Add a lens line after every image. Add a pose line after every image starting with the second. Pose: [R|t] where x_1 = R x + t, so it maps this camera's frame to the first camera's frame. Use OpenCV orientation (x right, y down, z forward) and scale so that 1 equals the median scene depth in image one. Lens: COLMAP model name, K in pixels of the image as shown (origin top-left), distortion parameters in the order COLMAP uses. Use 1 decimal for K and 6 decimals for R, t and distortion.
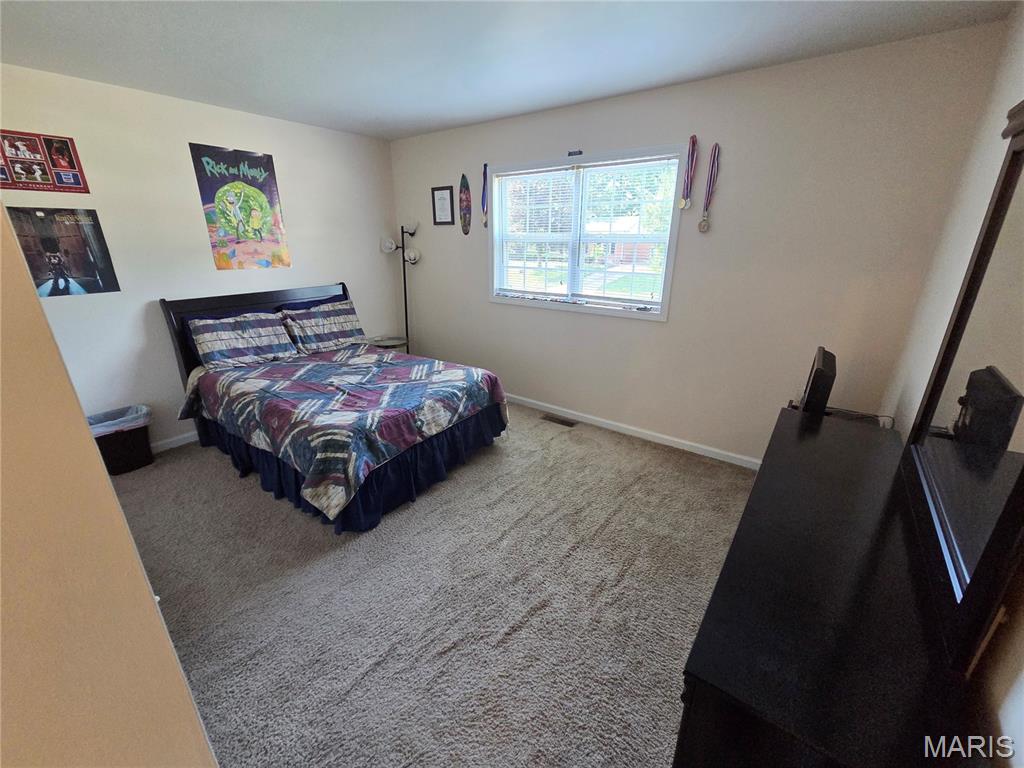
lens RADIAL K [[415.7, 0, 512.0], [0, 415.7, 384.0], [0, 0, 1]] dist [-0.000533, -0.000843]
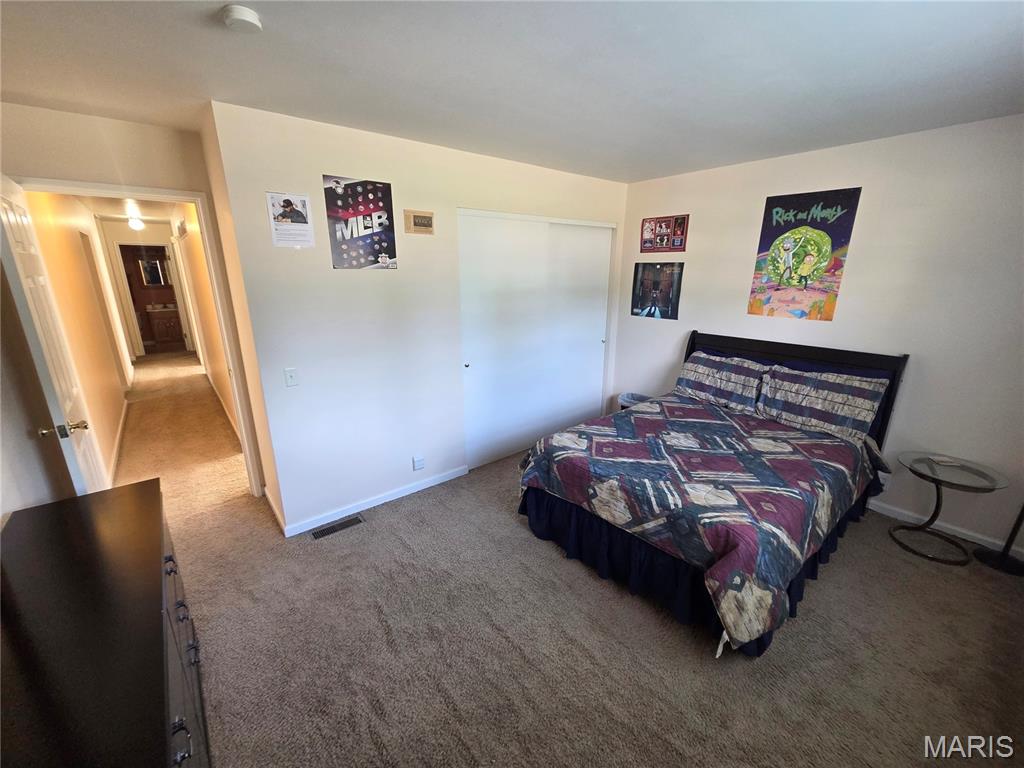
lens RADIAL K [[415.7, 0, 512.0], [0, 415.7, 384.0], [0, 0, 1]] dist [-0.000533, -0.000843]
pose [[-0.233449, 0.256289, -0.937986, 0.497247], [-0.328435, 0.887164, 0.324145, -0.287190], [0.915222, 0.383739, -0.122933, 0.716748]]
